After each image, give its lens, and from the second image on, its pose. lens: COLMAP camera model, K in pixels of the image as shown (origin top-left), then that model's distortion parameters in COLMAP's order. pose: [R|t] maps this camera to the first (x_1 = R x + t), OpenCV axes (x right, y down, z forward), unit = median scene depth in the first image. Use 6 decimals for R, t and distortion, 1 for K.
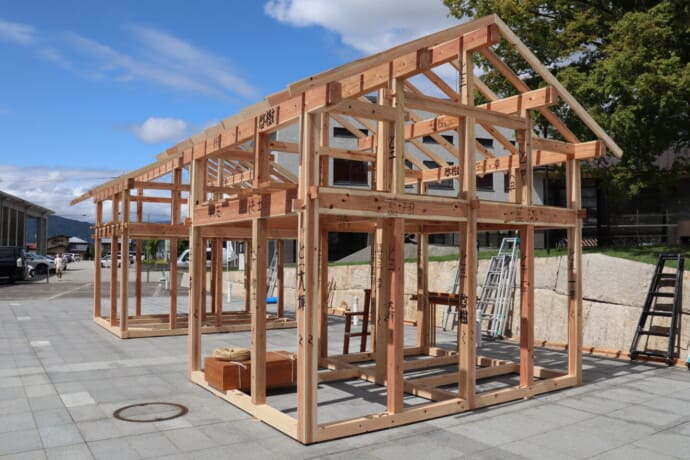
lens RADIAL K [[564.4, 0, 345.0], [0, 564.4, 230.0], [0, 0, 1]] dist [-0.105400, 0.002699]
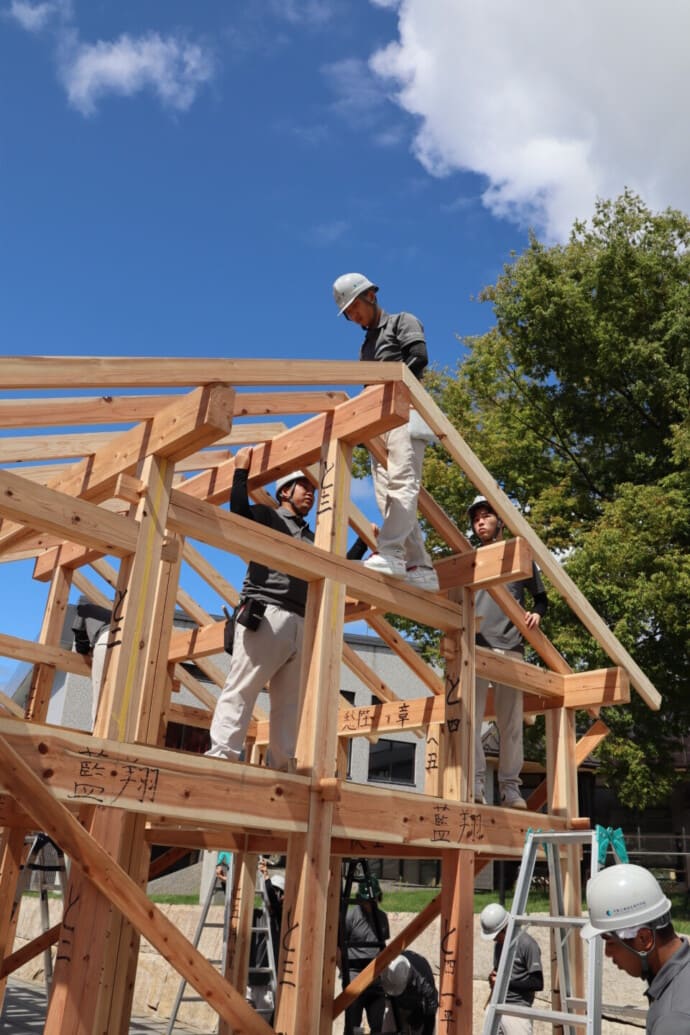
lens RADIAL K [[846.6, 0, 346.3], [0, 846.6, 545.0], [0, 0, 1]] dist [-0.105400, 0.002699]
pose [[0.981584, 0.117334, 0.150751, 0.125683], [-0.060602, 0.939640, -0.336756, -0.008423], [-0.181164, 0.321418, 0.929446, 0.367923]]
